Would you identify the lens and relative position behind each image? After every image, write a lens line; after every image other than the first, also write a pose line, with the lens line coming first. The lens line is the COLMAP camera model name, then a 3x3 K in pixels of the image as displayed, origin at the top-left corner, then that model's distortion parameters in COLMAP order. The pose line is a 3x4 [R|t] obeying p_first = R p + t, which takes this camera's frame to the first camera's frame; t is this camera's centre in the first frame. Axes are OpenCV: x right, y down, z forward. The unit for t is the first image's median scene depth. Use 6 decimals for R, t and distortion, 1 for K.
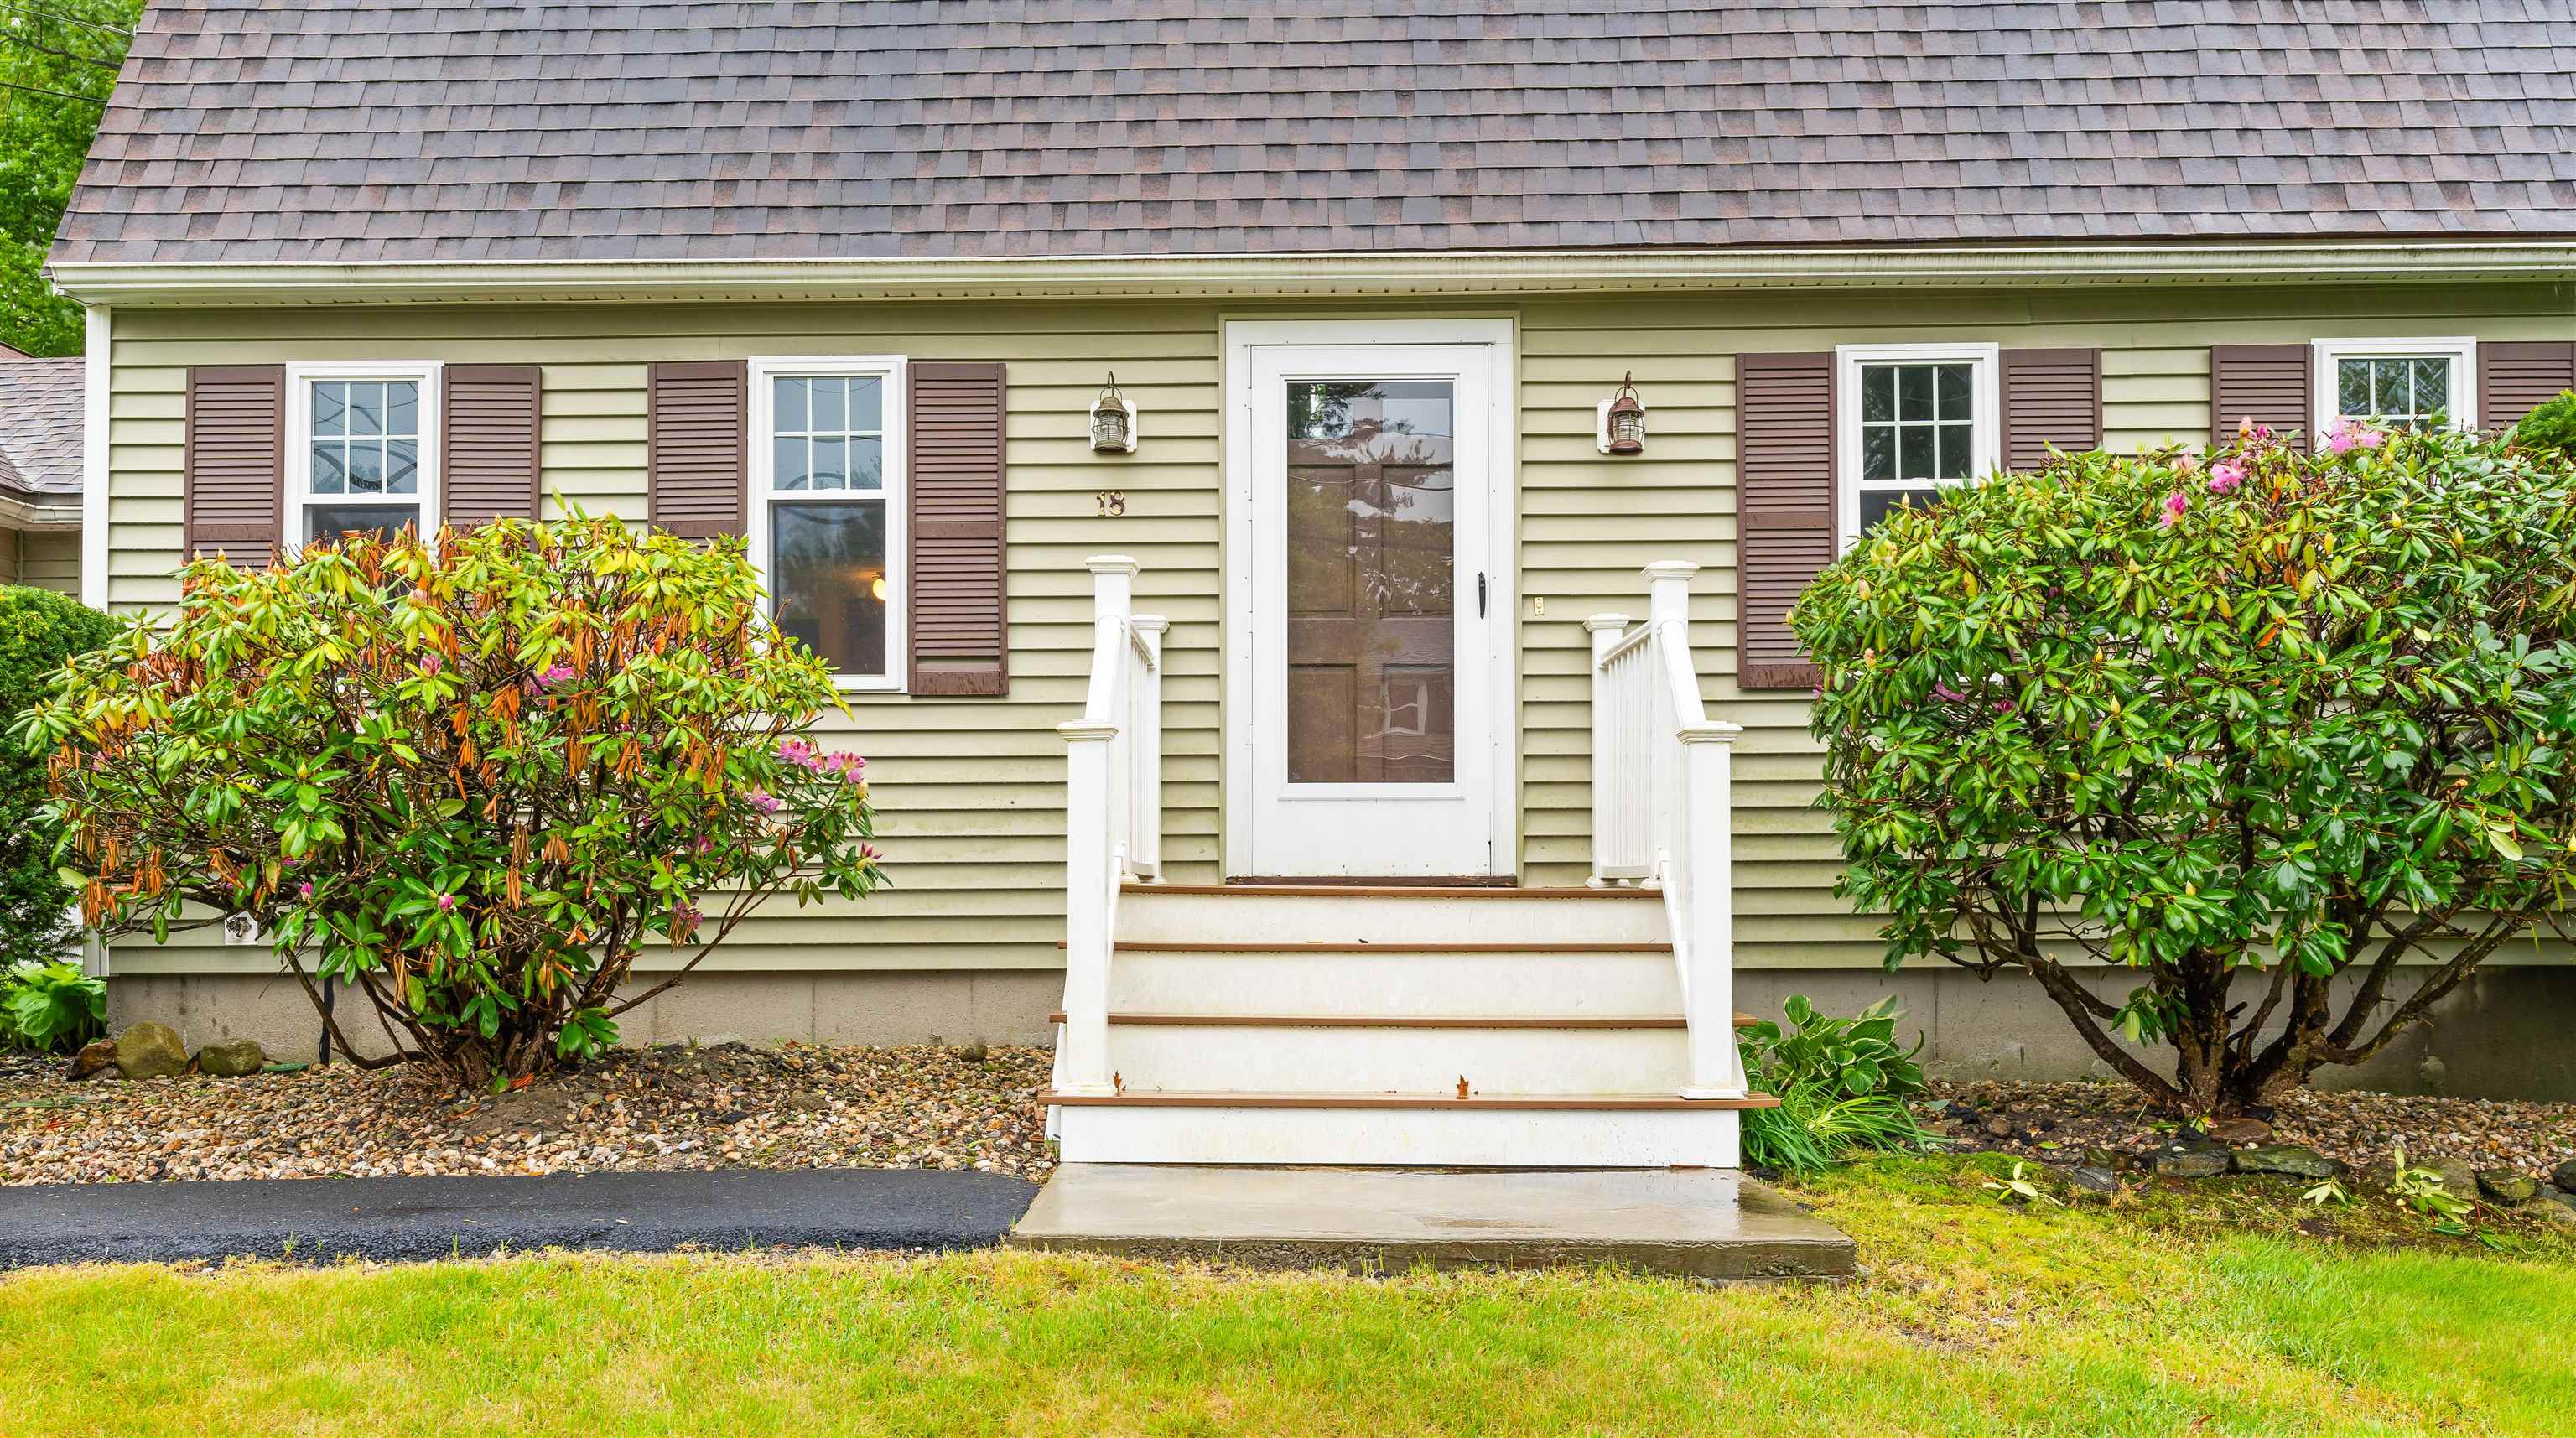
lens RADIAL K [[1914.5, 0, 1290.3], [0, 1914.5, 781.6], [0, 0, 1]] dist [-0.000526, 0.000107]
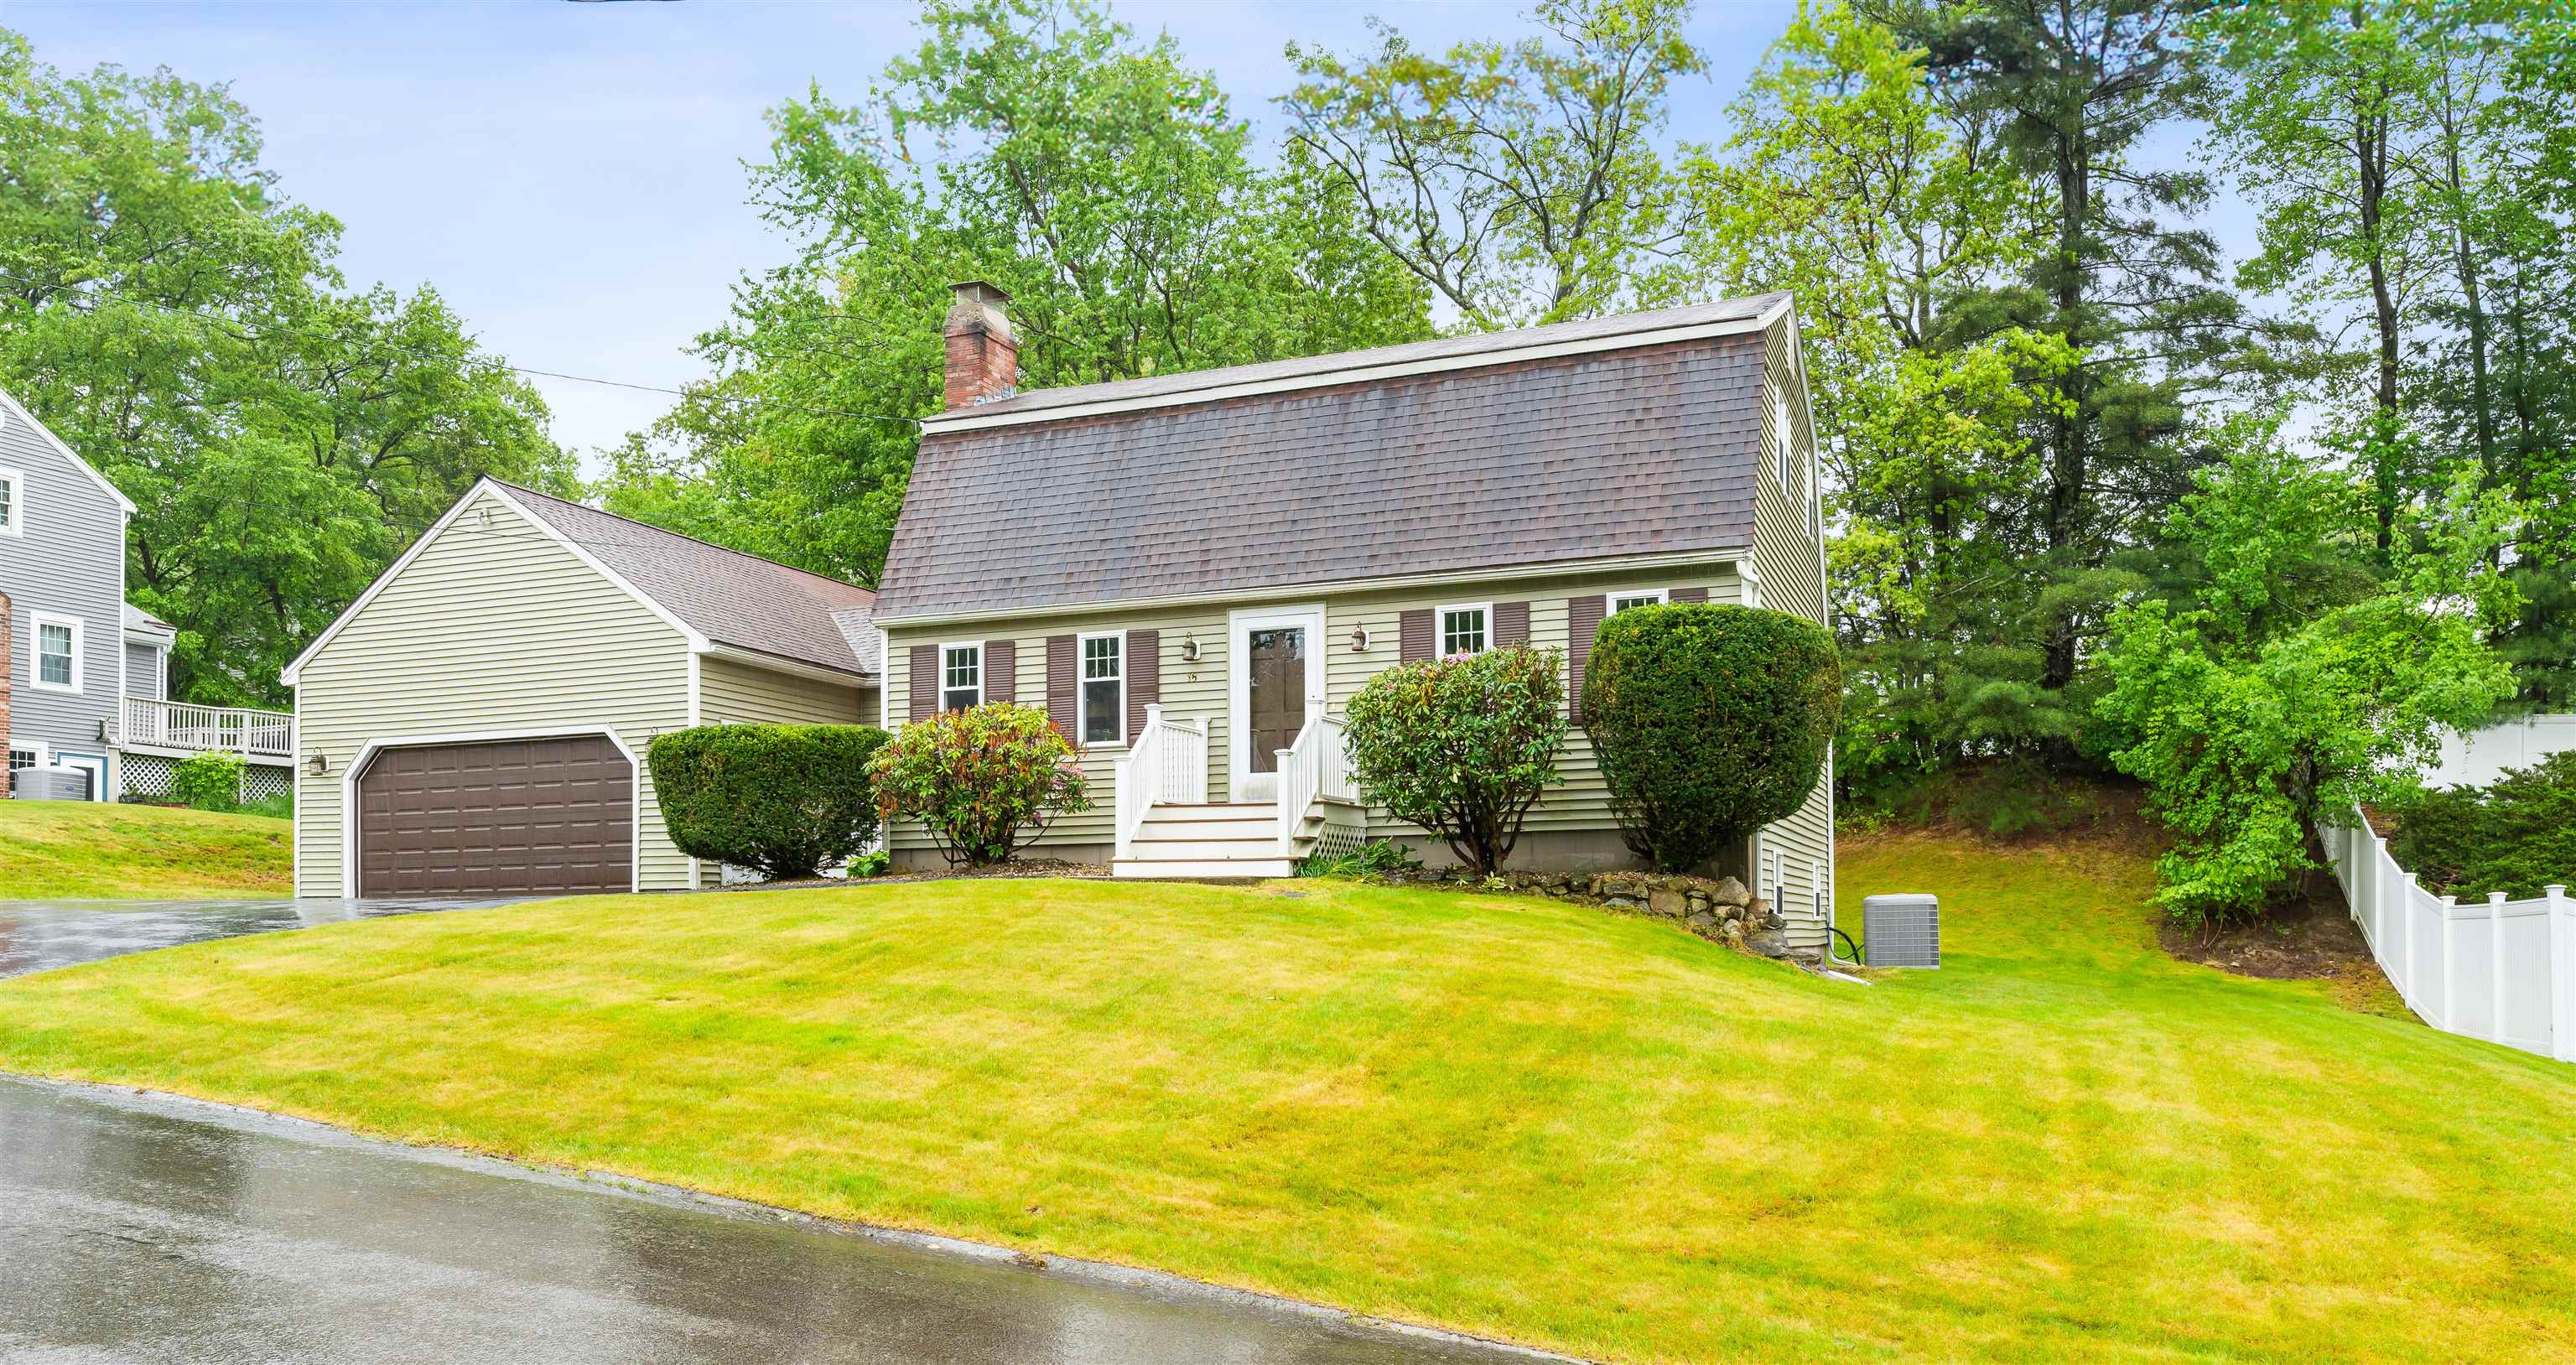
lens RADIAL K [[1786.5, 0, 1288.0], [0, 1786.5, 682.5], [0, 0, 1]] dist [-0.004938, -0.001358]
pose [[0.939226, -0.049802, -0.339667, 0.939603], [0.025951, 0.996890, -0.074407, 0.063213], [0.342316, 0.061071, 0.937598, -1.436484]]
